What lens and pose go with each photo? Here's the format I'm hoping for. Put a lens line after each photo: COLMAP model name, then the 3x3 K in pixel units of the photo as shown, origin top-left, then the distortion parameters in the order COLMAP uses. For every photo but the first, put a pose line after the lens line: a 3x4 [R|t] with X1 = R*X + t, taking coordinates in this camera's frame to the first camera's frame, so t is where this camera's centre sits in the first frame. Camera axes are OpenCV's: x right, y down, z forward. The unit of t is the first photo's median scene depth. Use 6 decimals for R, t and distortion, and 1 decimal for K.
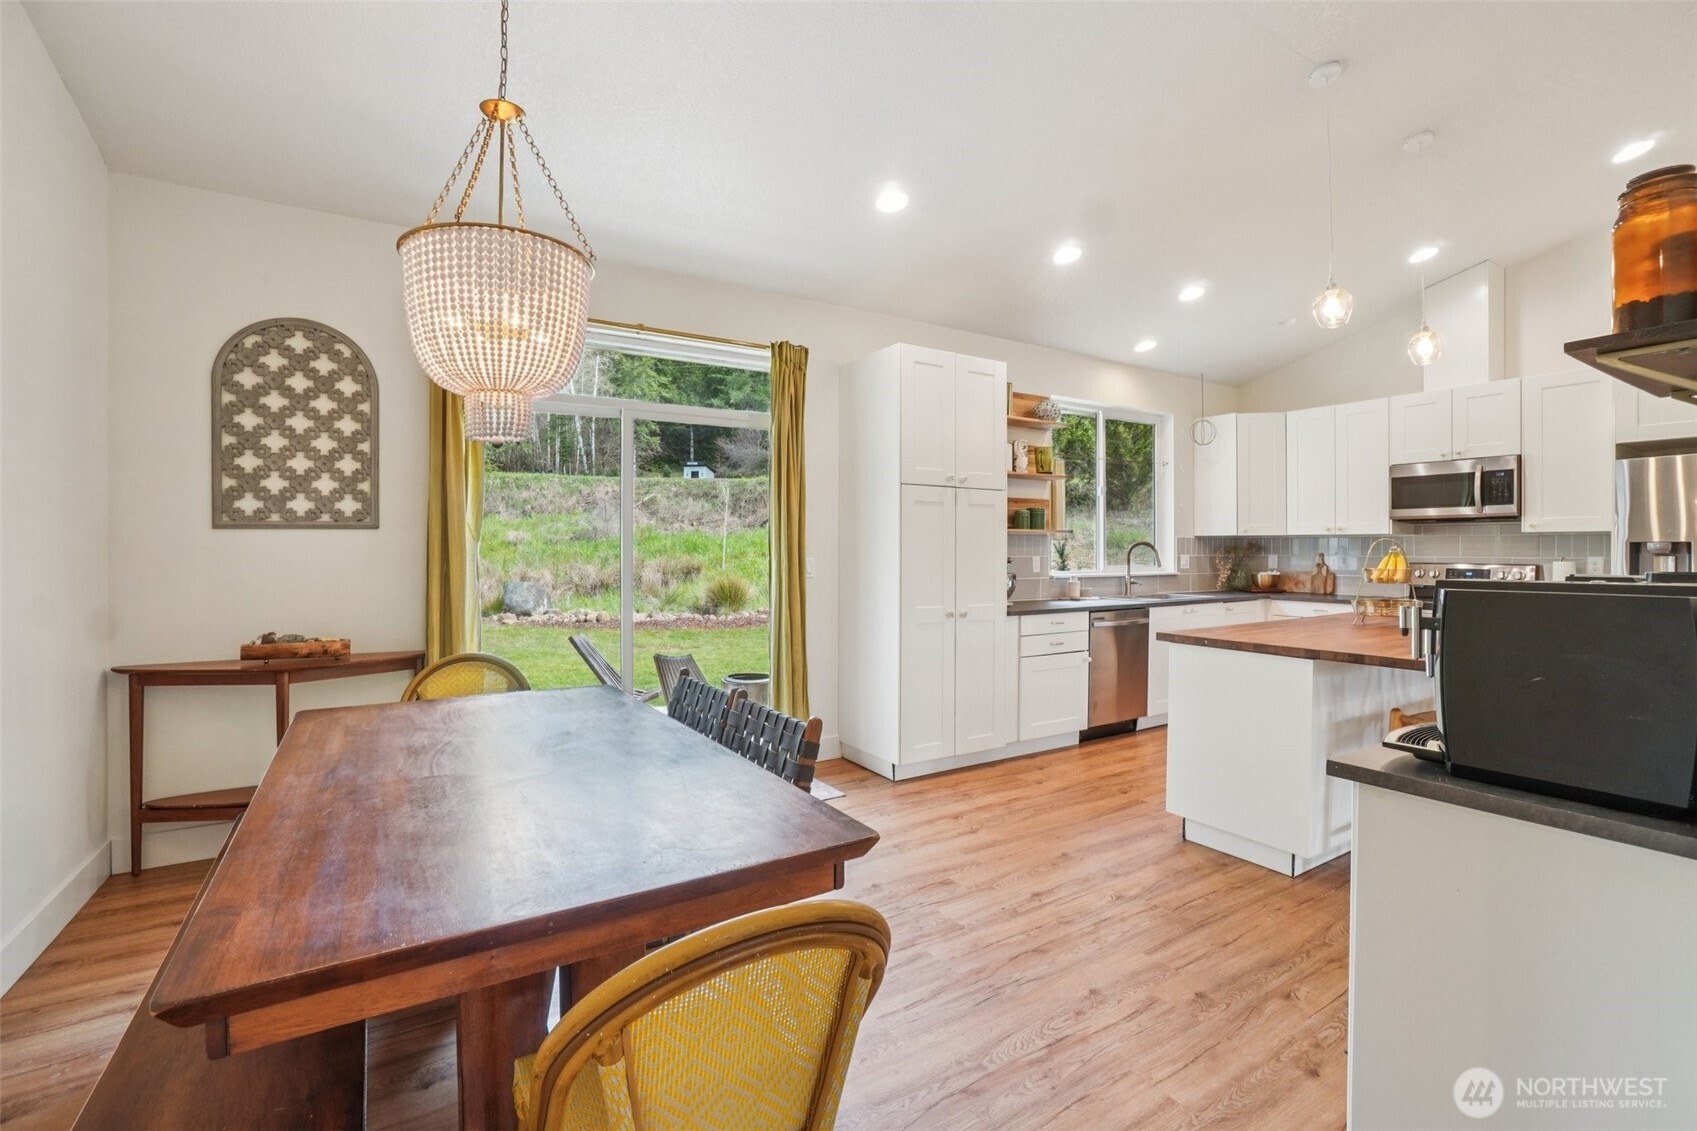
lens RADIAL K [[759.7, 0, 860.5], [0, 759.7, 552.8], [0, 0, 1]] dist [-0.048473, 0.011673]
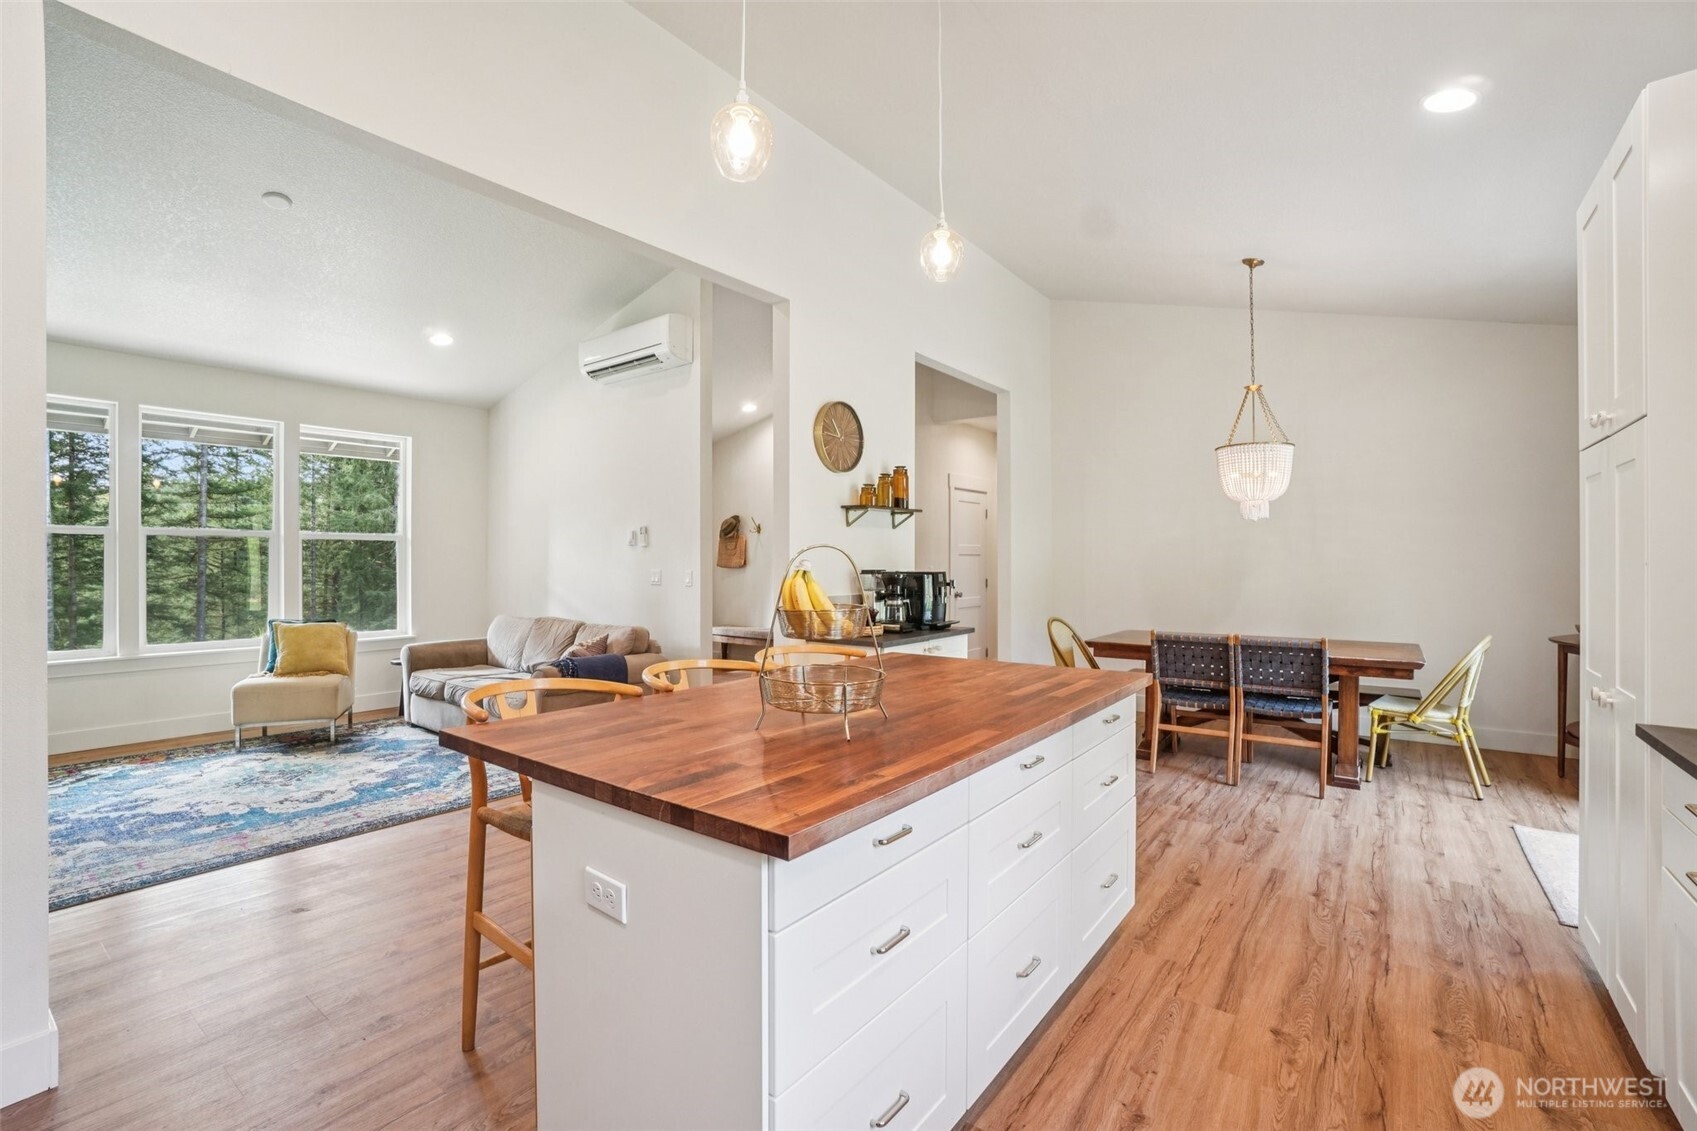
lens RADIAL K [[759.7, 0, 854.3], [0, 759.7, 567.6], [0, 0, 1]] dist [-0.048473, 0.011673]
pose [[-0.932751, 0.003839, -0.360501, 0.638741], [-0.001747, 0.999883, 0.015169, -0.008222], [0.360517, 0.014778, -0.932636, 1.081393]]
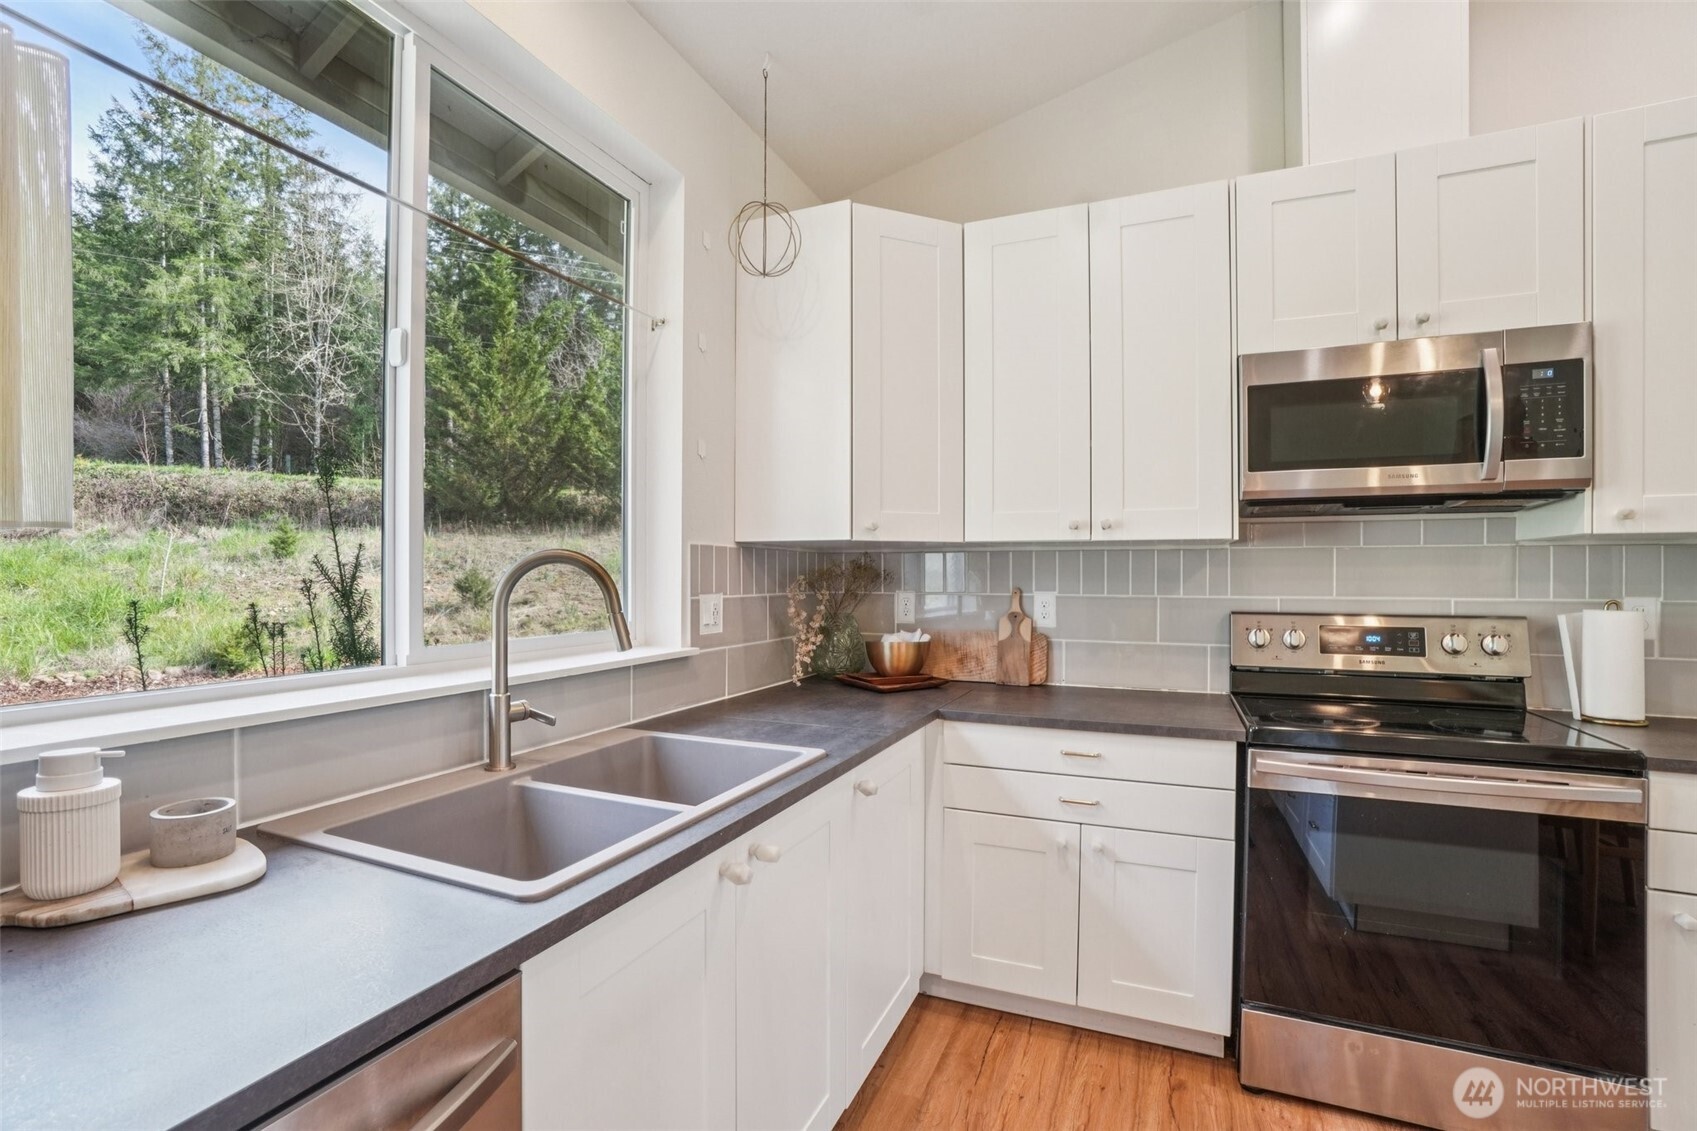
lens RADIAL K [[759.7, 0, 847.2], [0, 759.7, 582.7], [0, 0, 1]] dist [-0.048473, 0.011673]
pose [[0.826316, -0.002709, 0.563200, 0.370416], [0.000287, 0.999990, 0.004389, -0.005384], [-0.563207, -0.003466, 0.826309, 0.875927]]
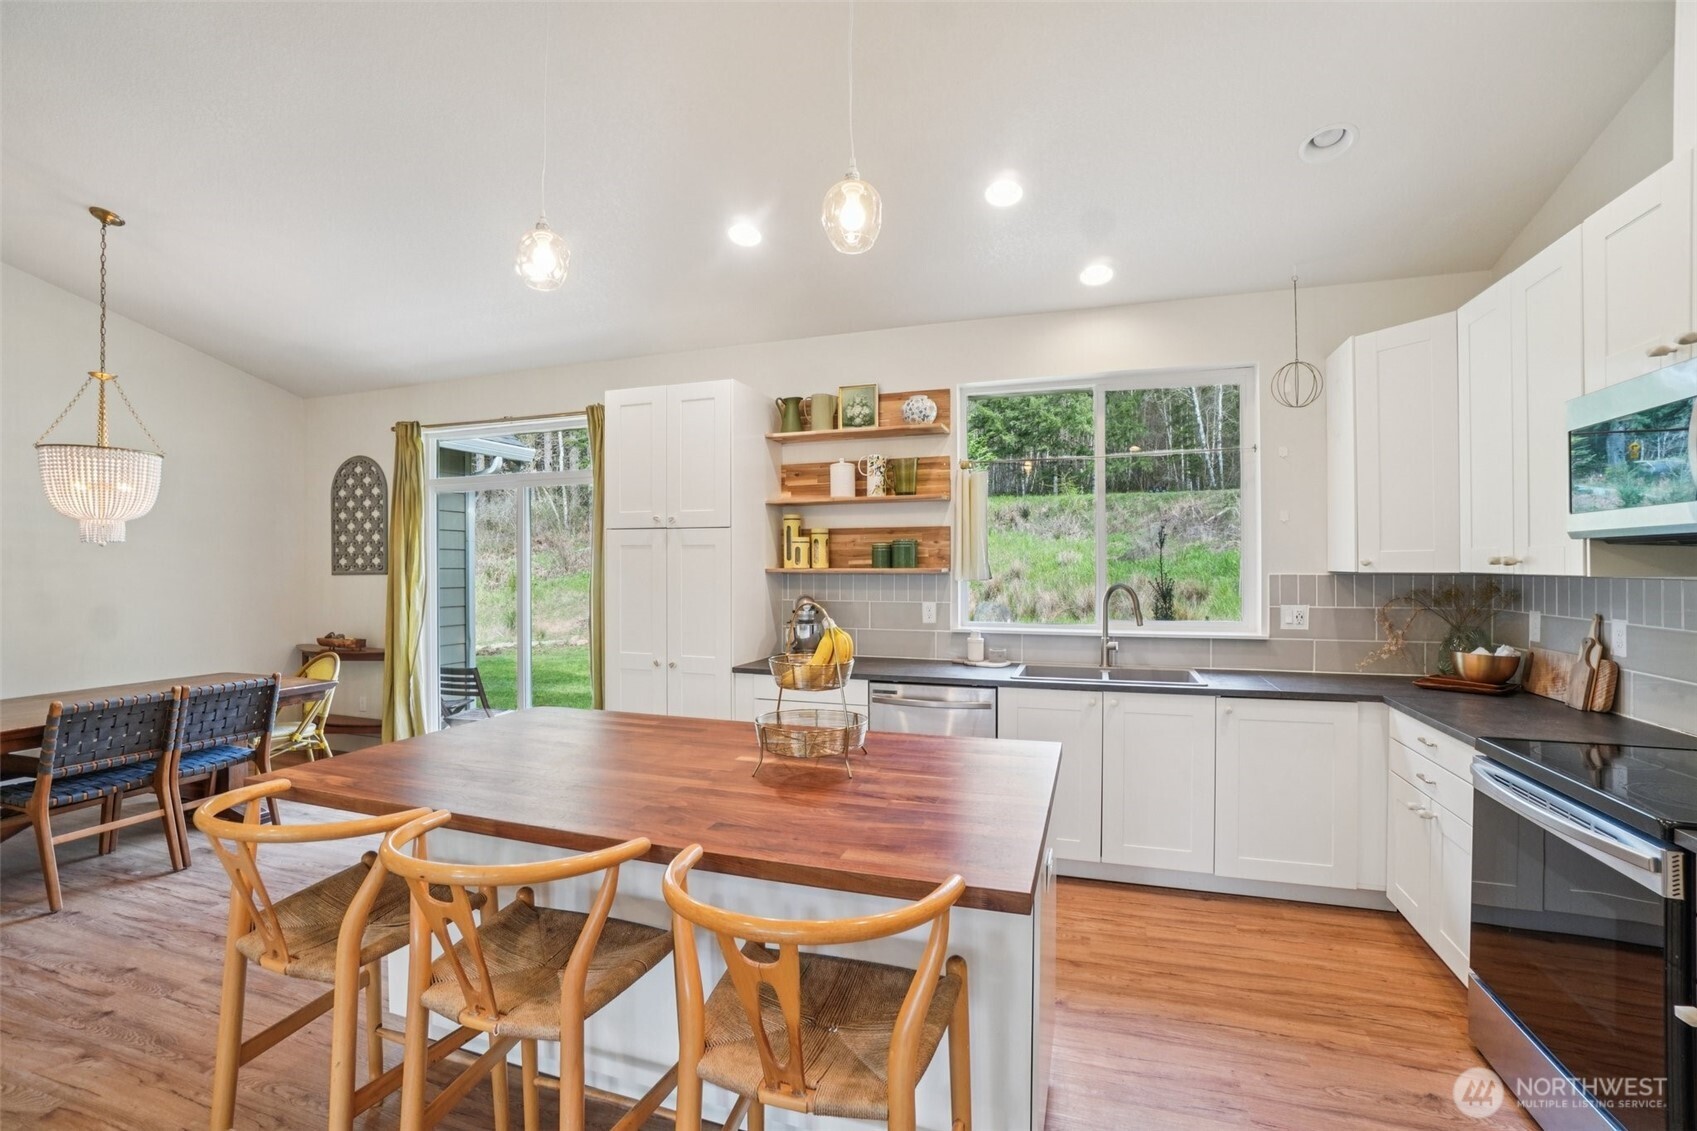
lens RADIAL K [[759.7, 0, 834.9], [0, 759.7, 558.6], [0, 0, 1]] dist [-0.048473, 0.011673]
pose [[0.617260, -0.009074, -0.786707, 0.848840], [-0.001218, 0.999921, -0.012489, -0.031747], [0.786759, 0.008667, 0.617200, 0.503724]]
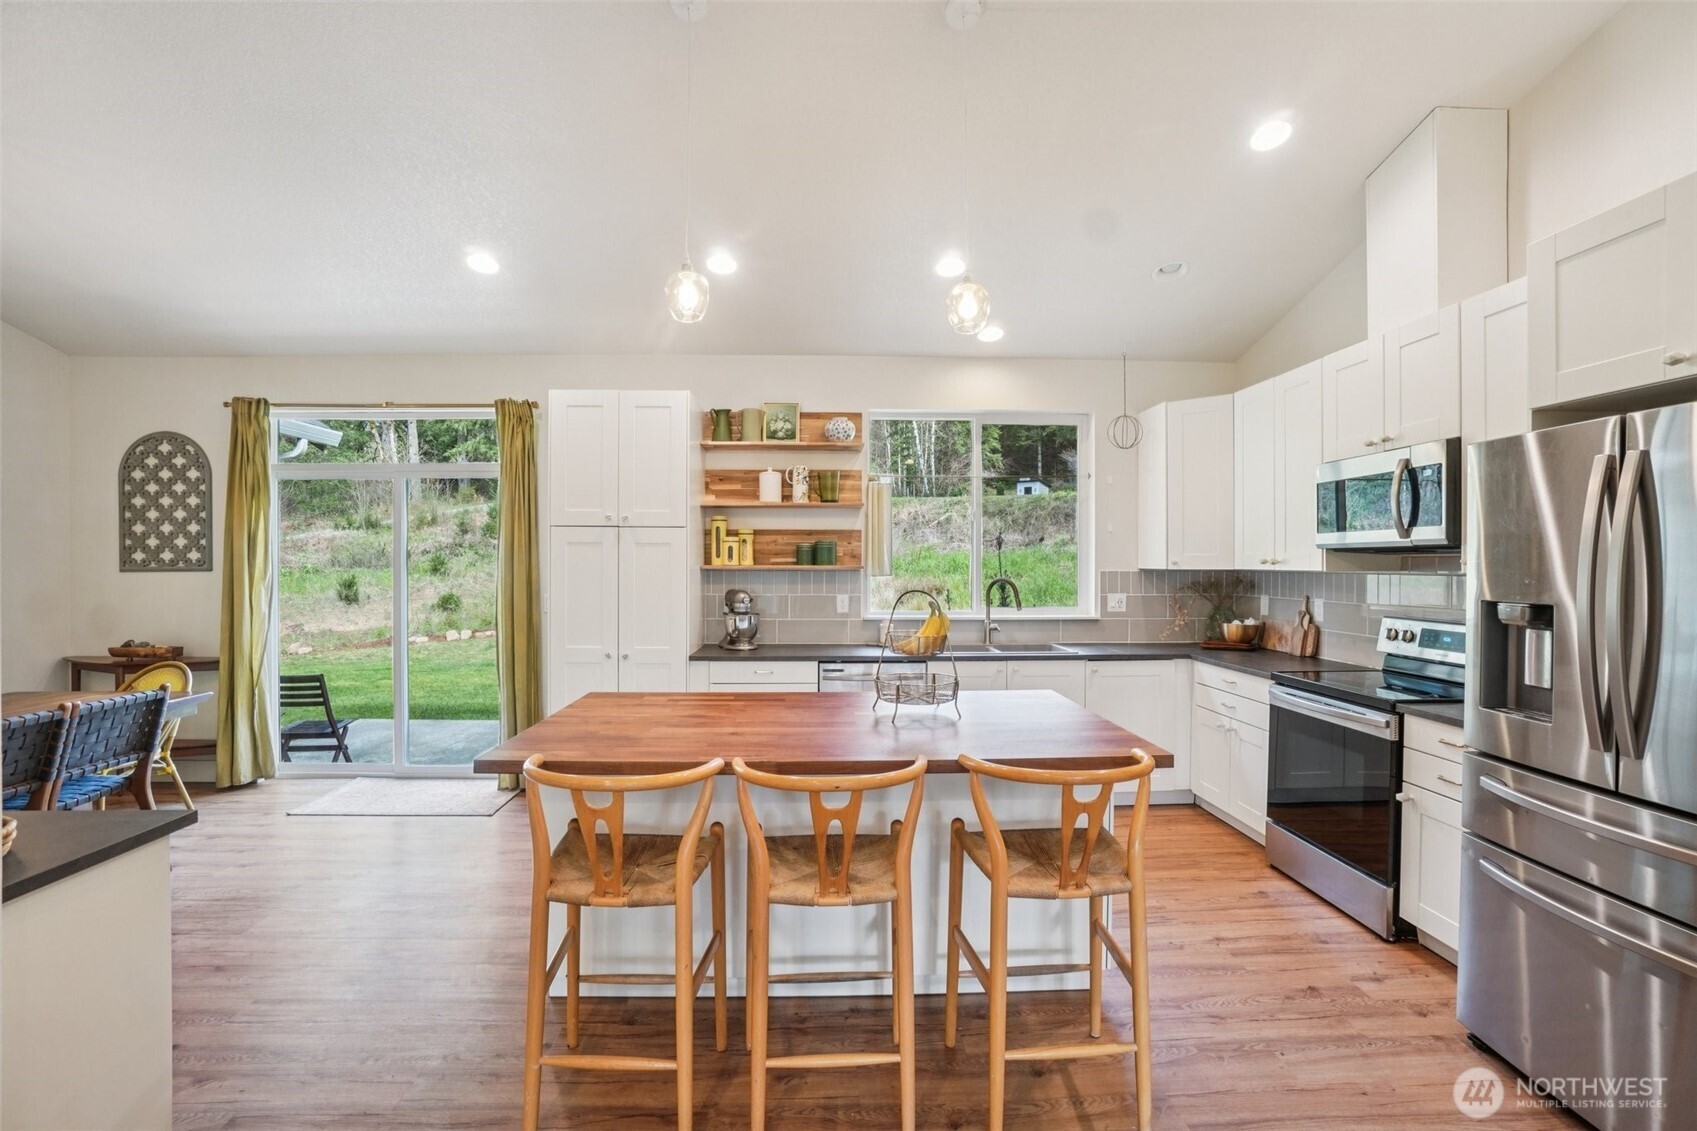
lens RADIAL K [[759.7, 0, 843.4], [0, 759.7, 560.7], [0, 0, 1]] dist [-0.048473, 0.011673]
pose [[0.862566, -0.000819, -0.505944, 0.748585], [-0.003627, 0.999963, -0.007801, -0.030171], [0.505931, 0.008564, 0.862531, 0.260295]]
